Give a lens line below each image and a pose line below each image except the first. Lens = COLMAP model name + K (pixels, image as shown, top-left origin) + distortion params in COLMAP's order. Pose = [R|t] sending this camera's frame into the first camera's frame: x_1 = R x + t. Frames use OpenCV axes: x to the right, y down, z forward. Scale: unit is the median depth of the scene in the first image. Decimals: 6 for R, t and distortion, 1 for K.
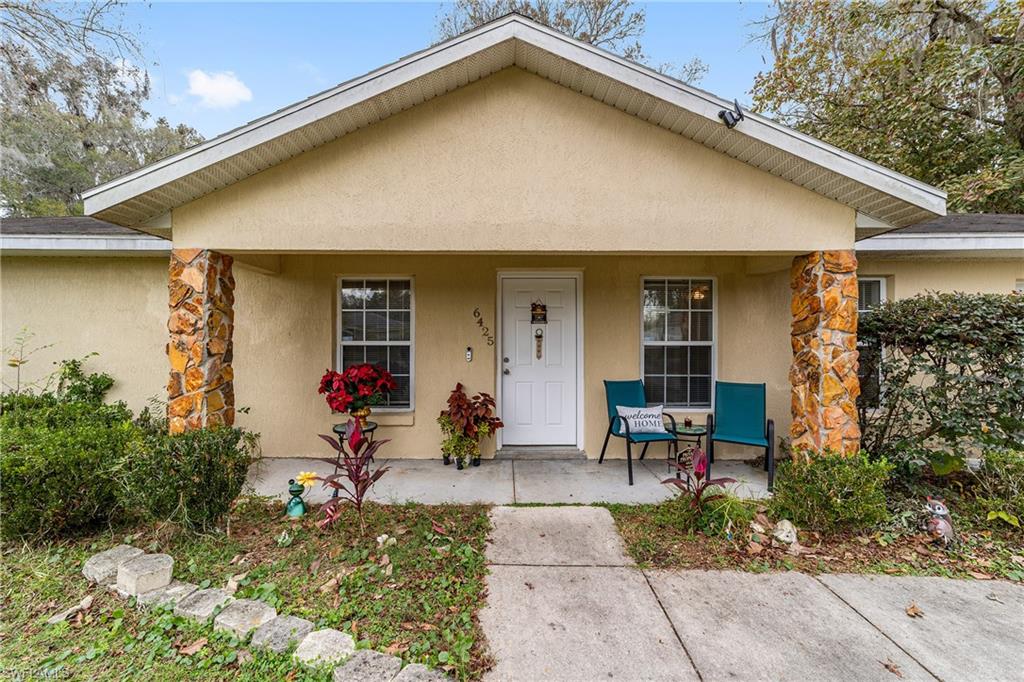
lens RADIAL K [[391.5, 0, 513.1], [0, 391.5, 341.9], [0, 0, 1]] dist [-0.000742, 0.000756]
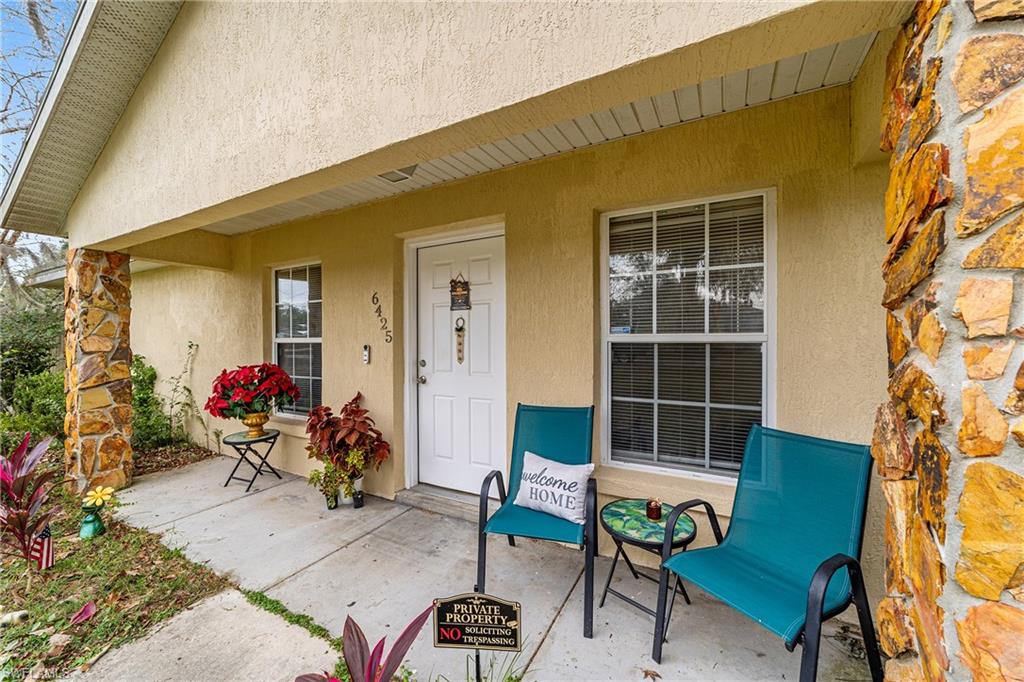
lens RADIAL K [[391.5, 0, 510.9], [0, 391.5, 340.5], [0, 0, 1]] dist [-0.000742, 0.000756]
pose [[0.871354, -0.004486, -0.490635, 0.490290], [0.006508, 0.999976, 0.002416, 0.004865], [0.490612, -0.005299, 0.871362, 0.477622]]
